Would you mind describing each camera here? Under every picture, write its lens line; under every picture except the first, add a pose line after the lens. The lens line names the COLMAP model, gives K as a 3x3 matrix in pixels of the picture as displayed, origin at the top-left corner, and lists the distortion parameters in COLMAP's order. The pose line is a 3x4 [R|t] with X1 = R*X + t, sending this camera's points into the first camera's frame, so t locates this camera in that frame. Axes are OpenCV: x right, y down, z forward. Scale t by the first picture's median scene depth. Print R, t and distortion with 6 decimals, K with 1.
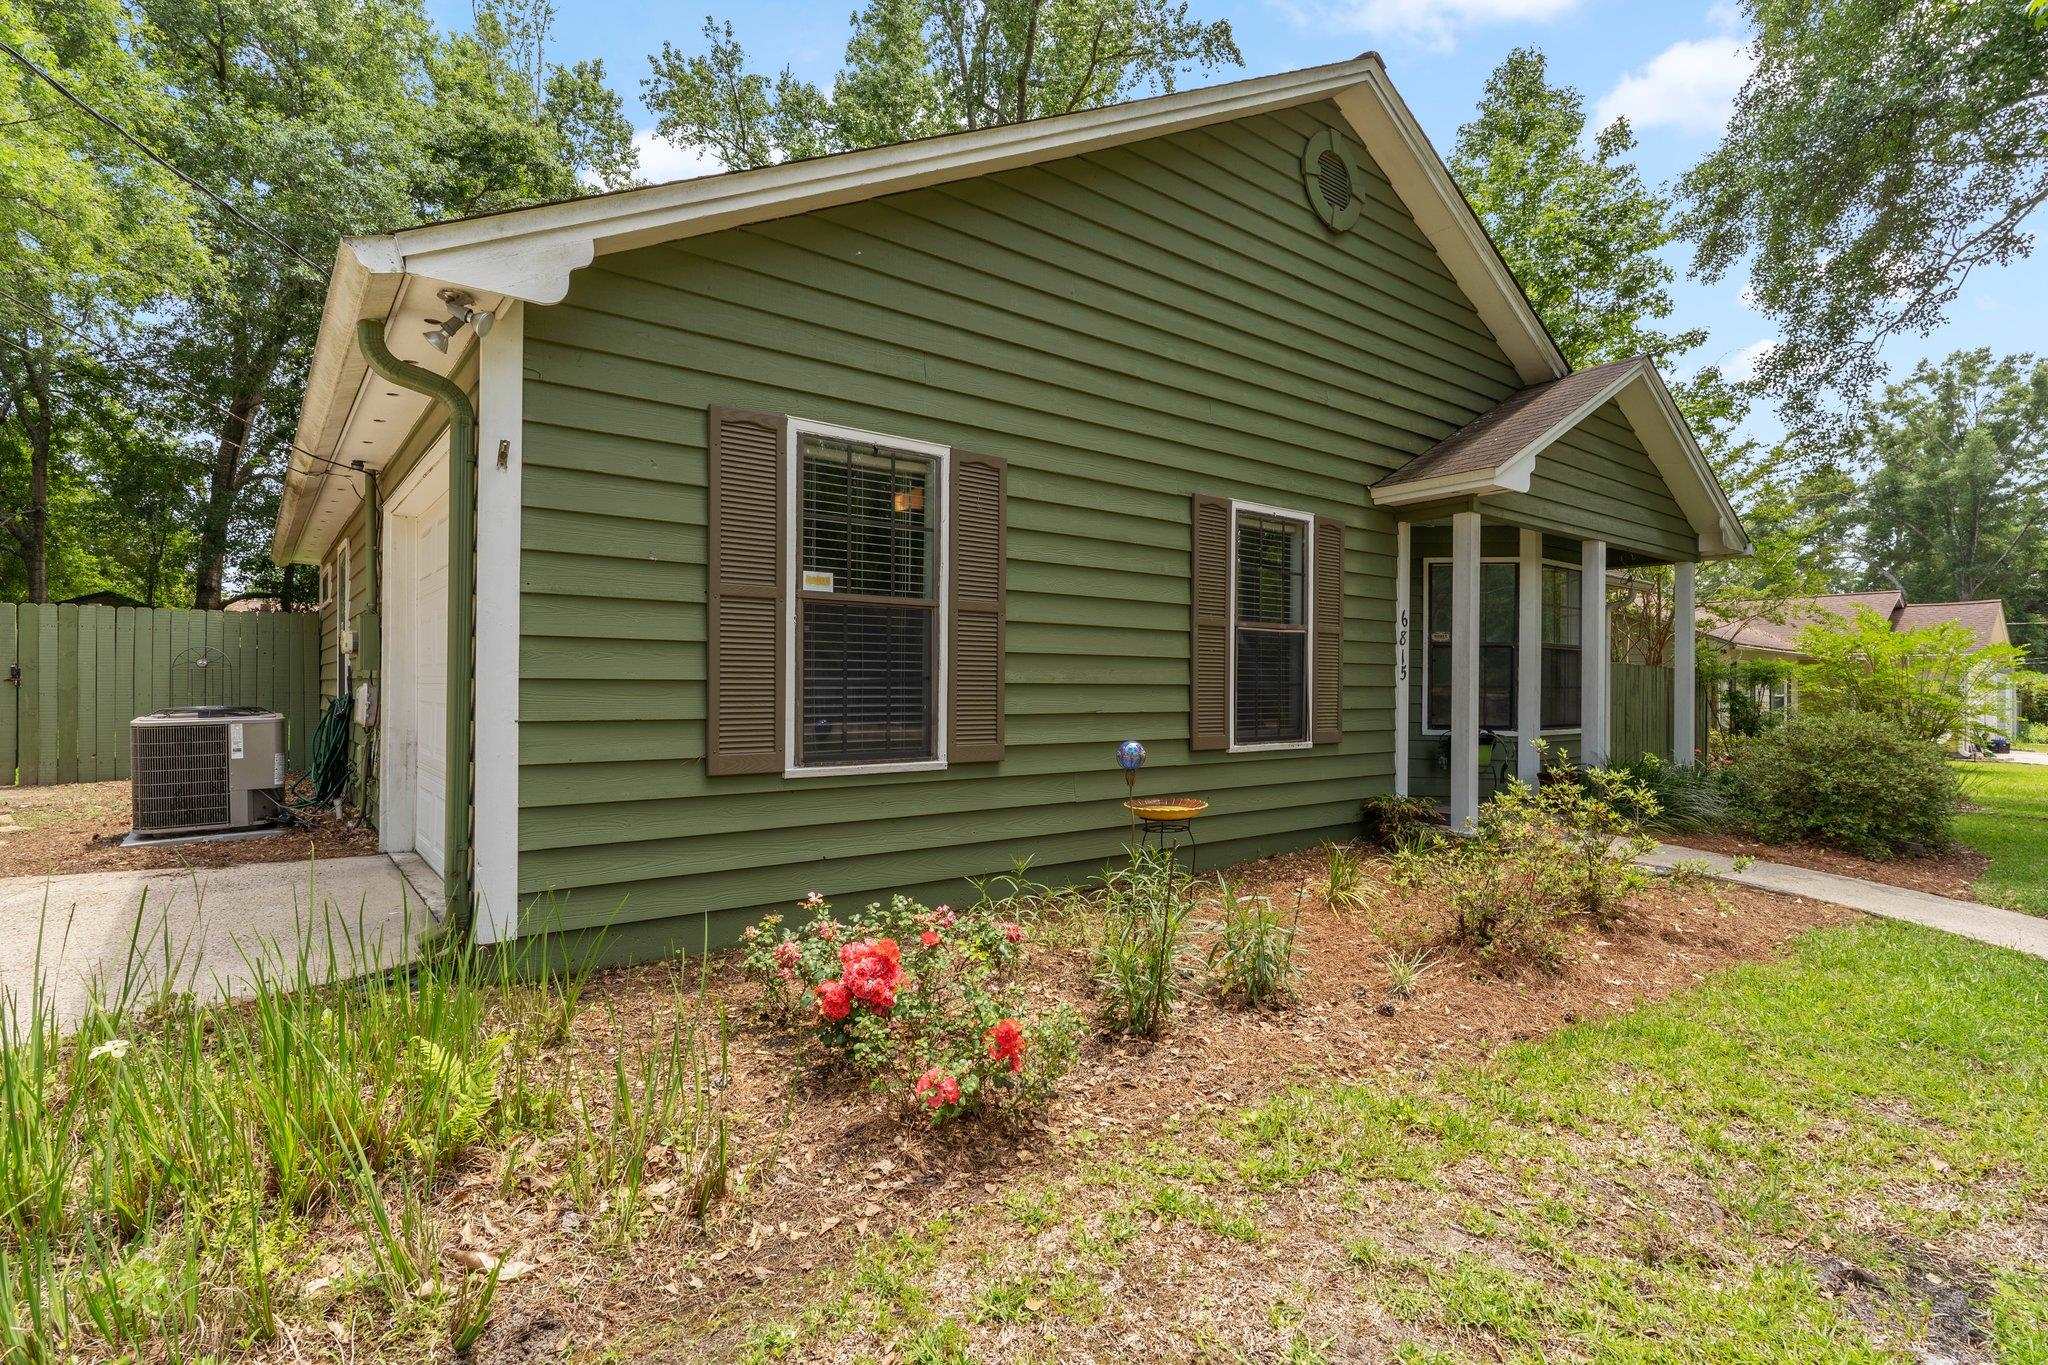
lens RADIAL K [[982.3, 0, 1017.3], [0, 982.3, 679.6], [0, 0, 1]] dist [-0.001090, -0.000247]
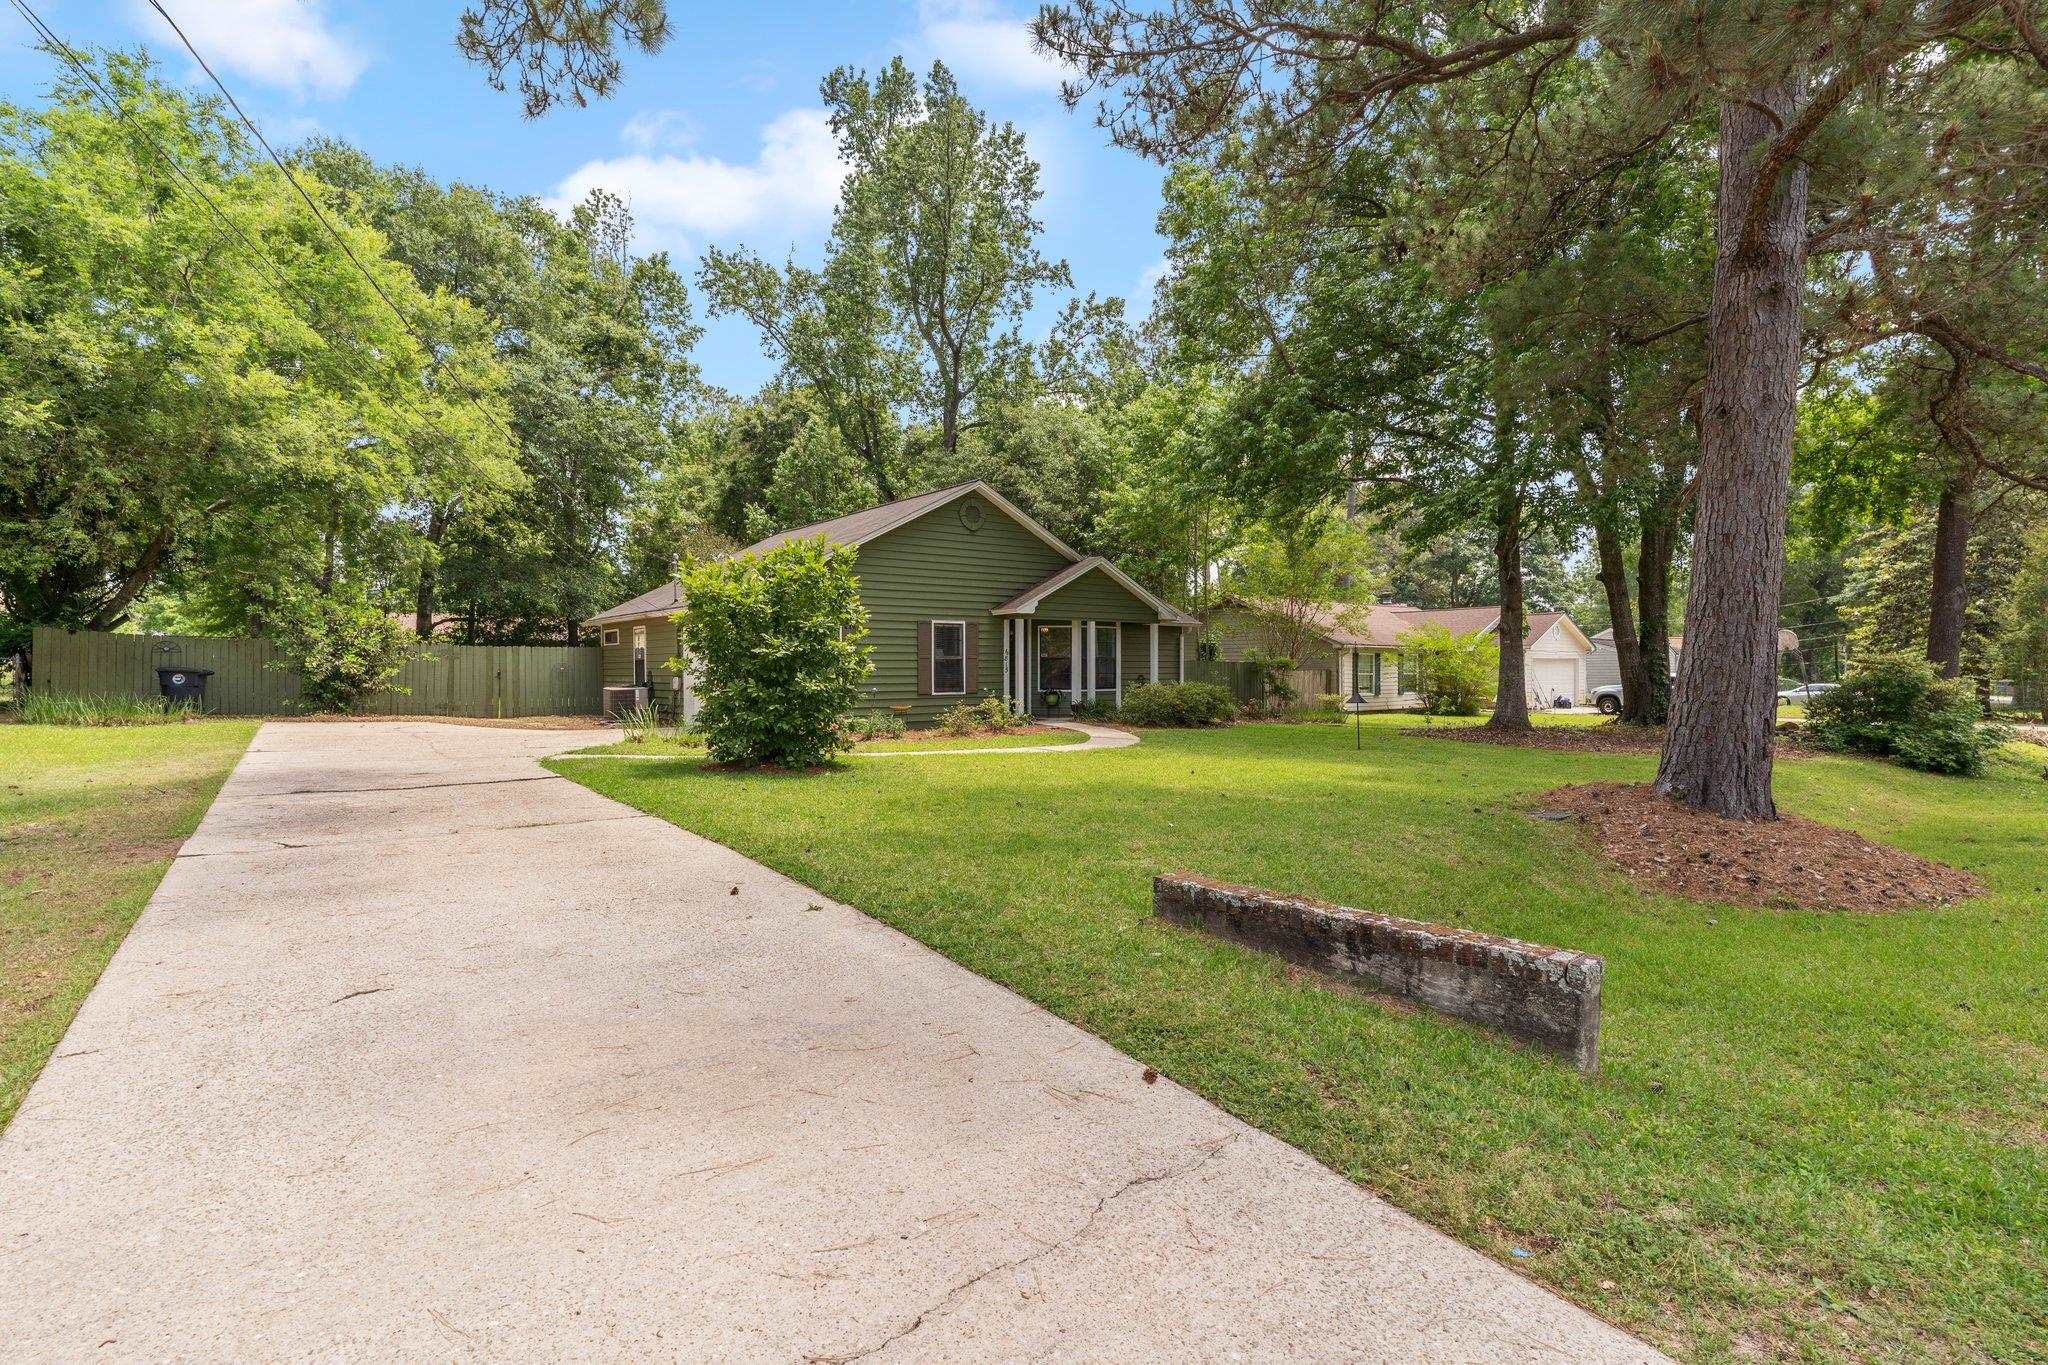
lens RADIAL K [[980.2, 0, 1018.5], [0, 980.2, 677.9], [0, 0, 1]] dist [0.002018, -0.001011]
pose [[0.999919, -0.011052, -0.006295, 0.511841], [0.011142, 0.999833, 0.014451, -0.028562], [0.006134, -0.014520, 0.999876, -2.285434]]
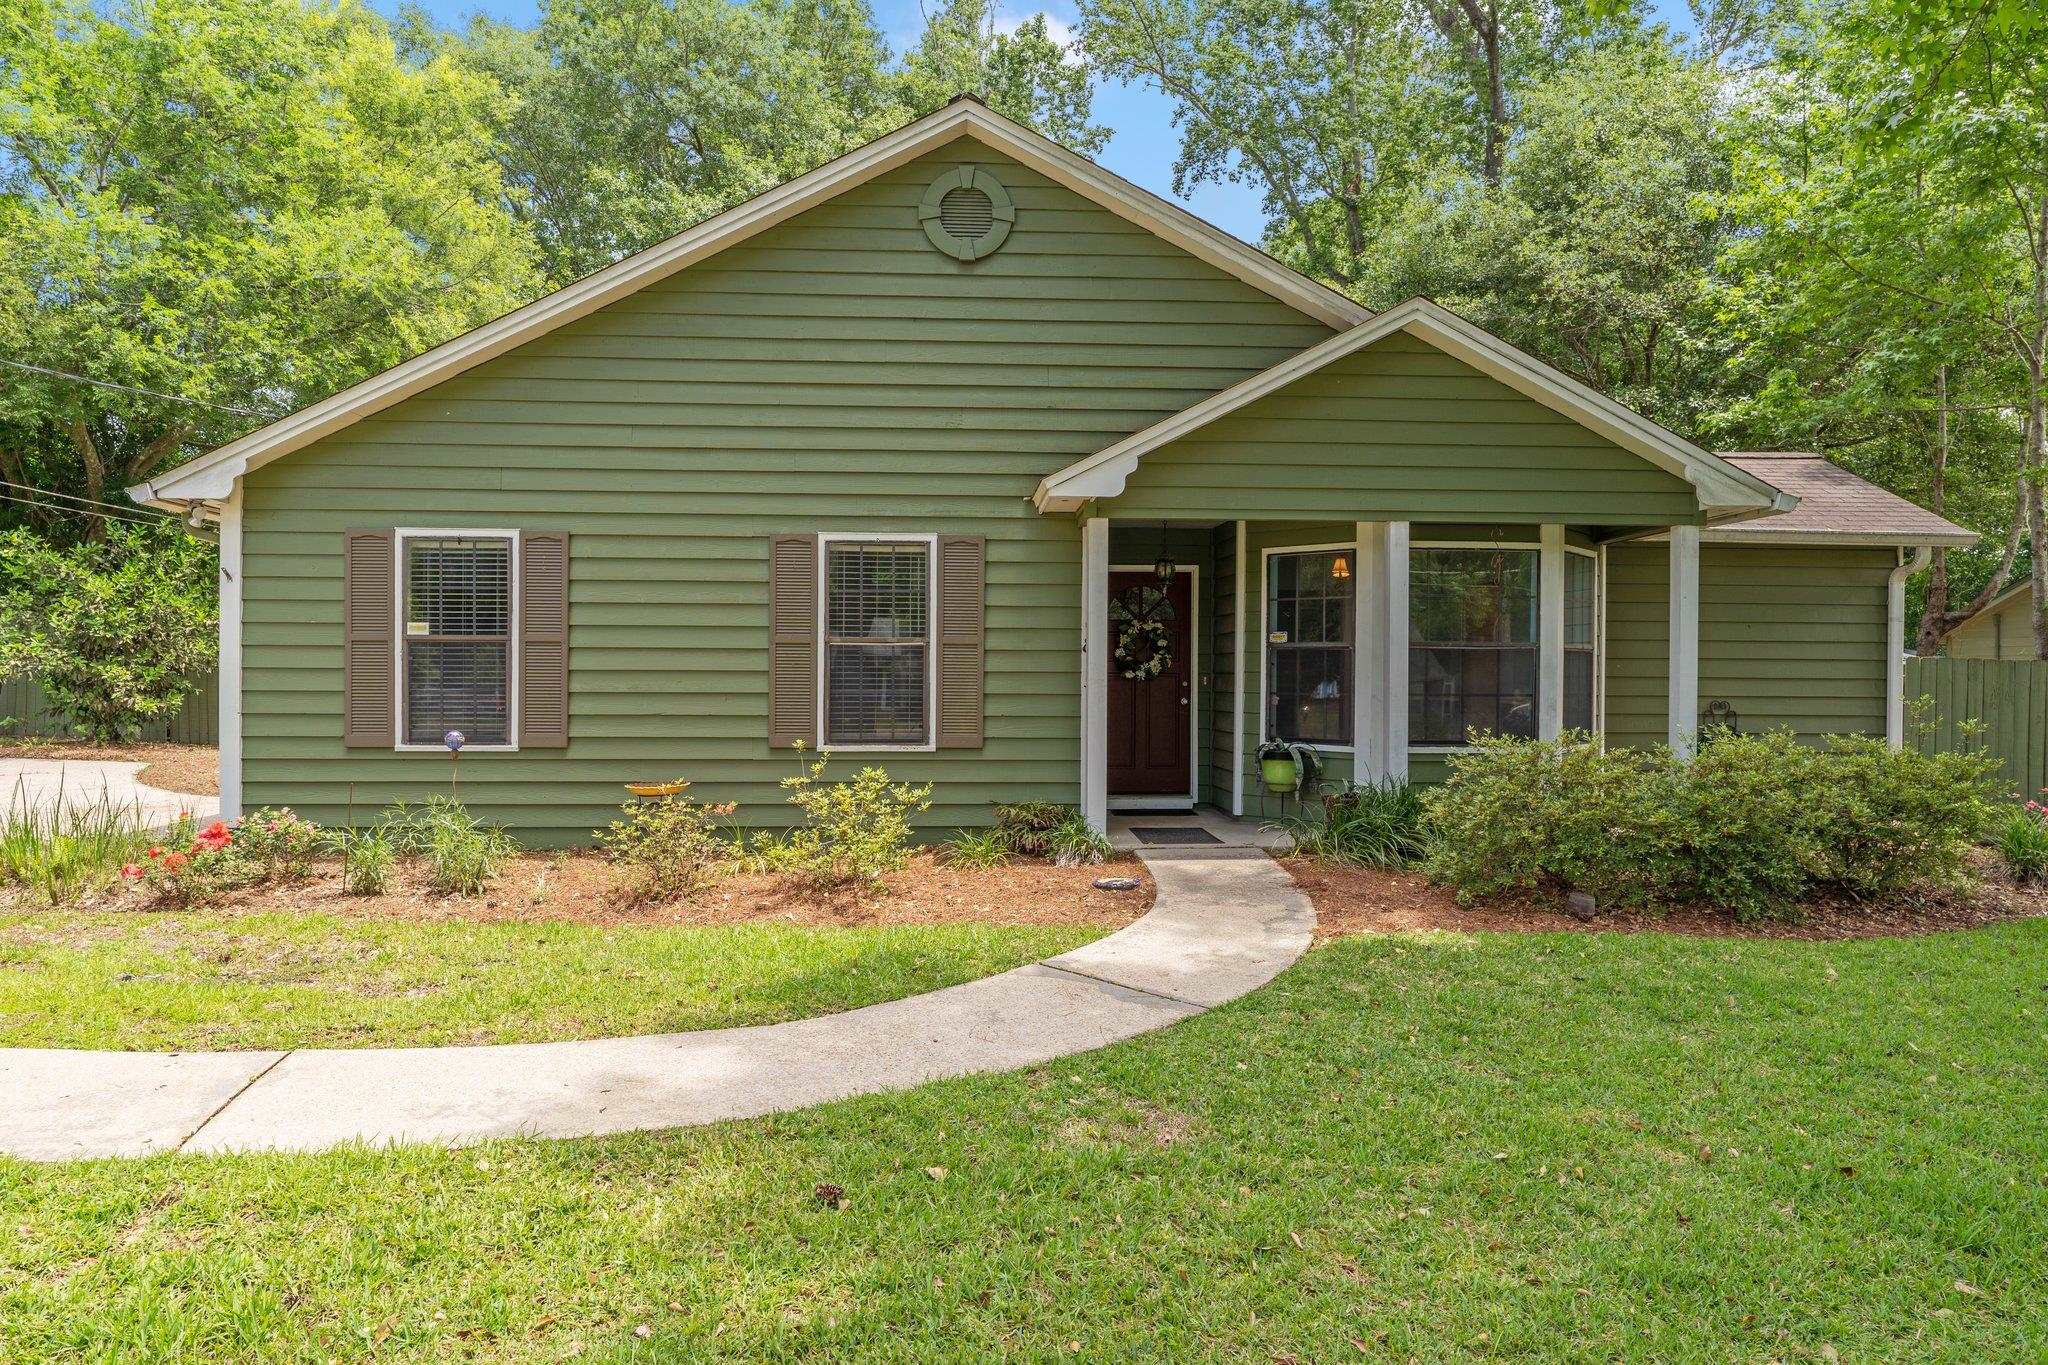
lens RADIAL K [[1312.7, 0, 1019.4], [0, 1312.7, 680.6], [0, 0, 1]] dist [0.009657, 0.000168]
pose [[0.821064, -0.004431, -0.570818, 1.237601], [0.003583, 0.999990, -0.002609, -0.004204], [0.570824, 0.000097, 0.821072, -0.129221]]
